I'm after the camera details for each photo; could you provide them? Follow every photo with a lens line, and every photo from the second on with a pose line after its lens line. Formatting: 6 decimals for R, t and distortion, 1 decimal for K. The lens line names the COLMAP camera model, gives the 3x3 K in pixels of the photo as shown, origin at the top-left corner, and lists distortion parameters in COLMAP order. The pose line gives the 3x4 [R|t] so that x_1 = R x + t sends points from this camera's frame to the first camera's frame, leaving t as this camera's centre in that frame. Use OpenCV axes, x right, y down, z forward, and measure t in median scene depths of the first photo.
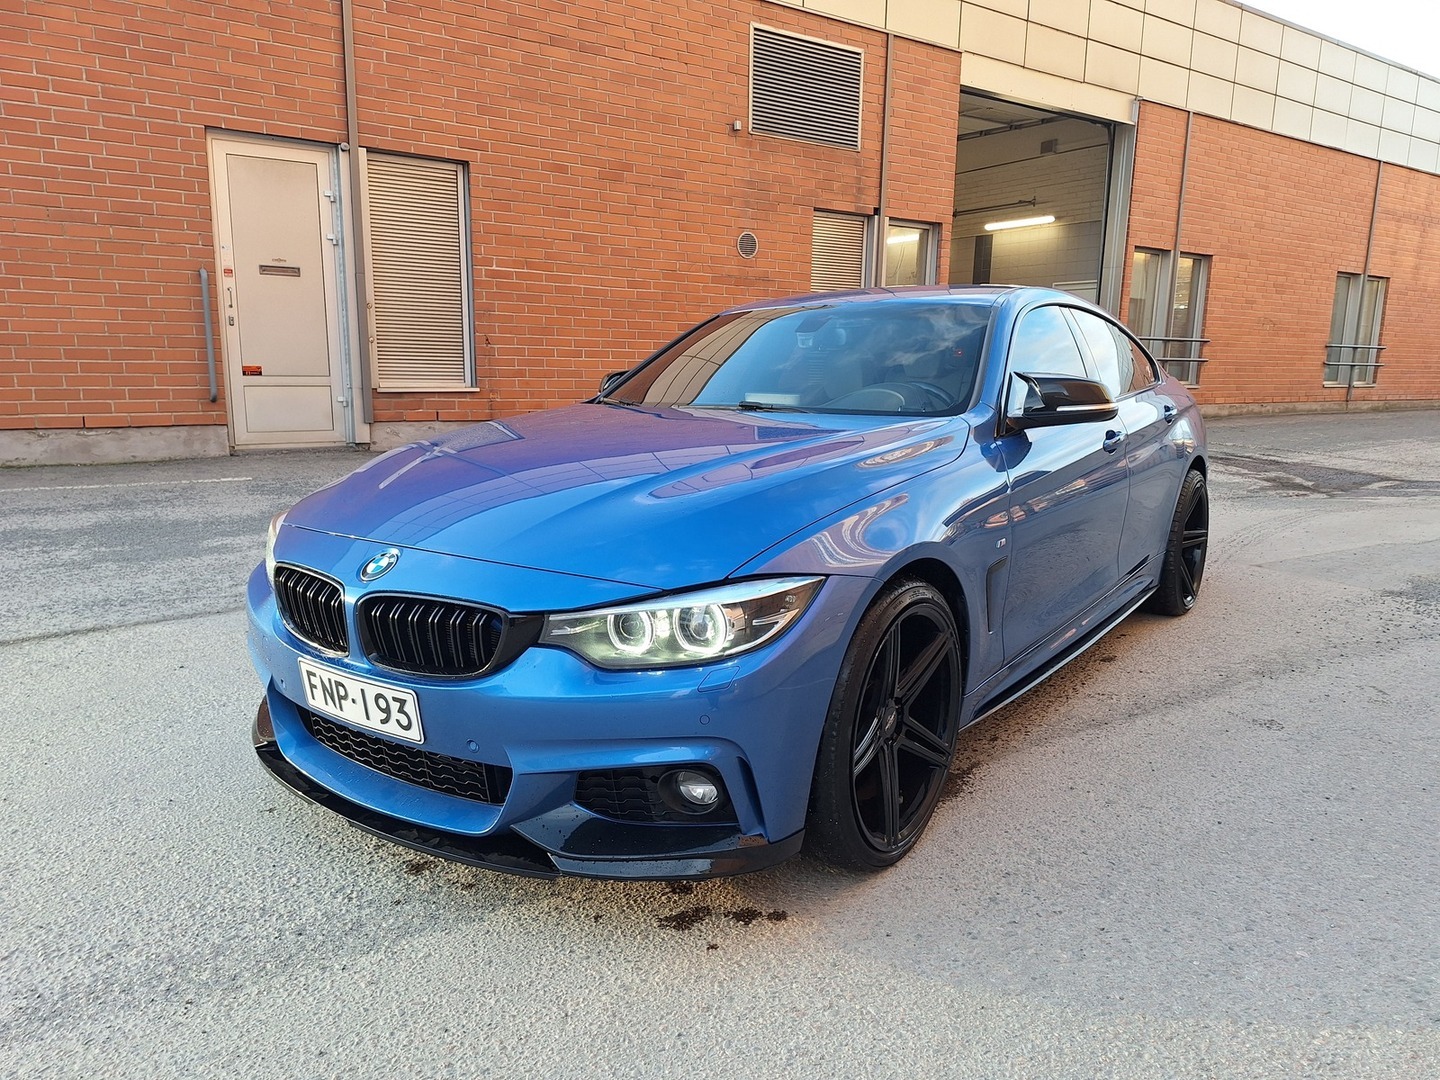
lens RADIAL K [[1004.8, 0, 720.0], [0, 1004.8, 540.0], [0, 0, 1]] dist [0.069527, -0.078503]
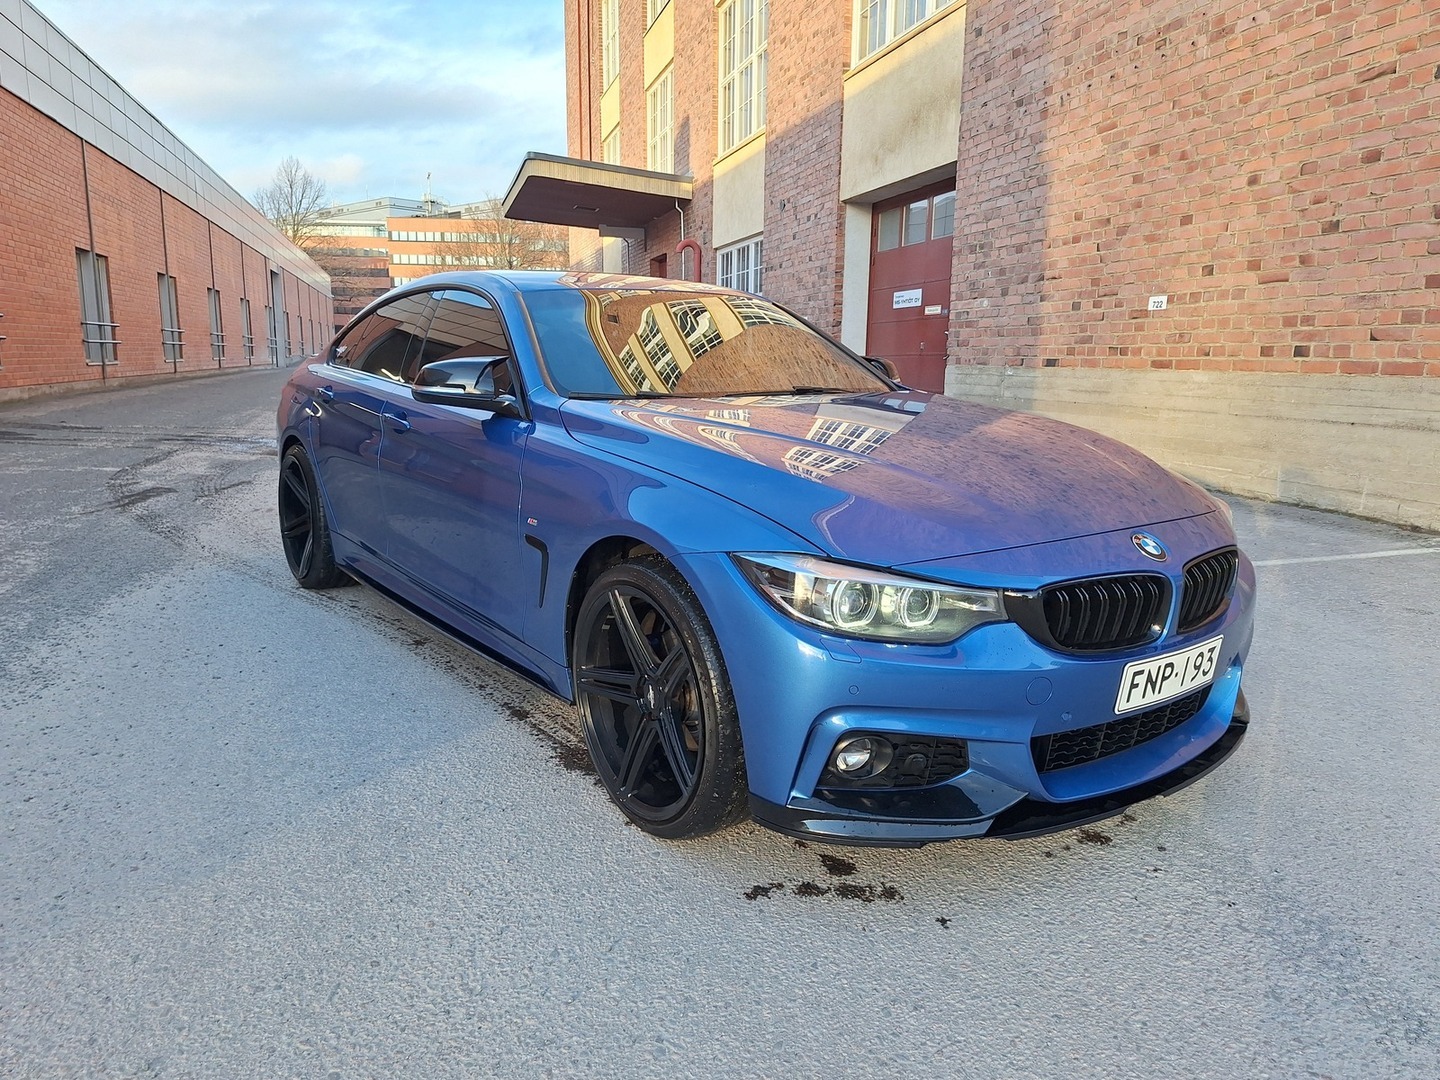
lens RADIAL K [[1023.3, 0, 720.0], [0, 1023.3, 540.0], [0, 0, 1]] dist [-0.035121, 0.041146]
pose [[0.300070, -0.185308, 0.935745, -0.377442], [0.163624, 0.976410, 0.140891, -0.054065], [-0.939780, 0.110833, 0.323312, 0.294170]]
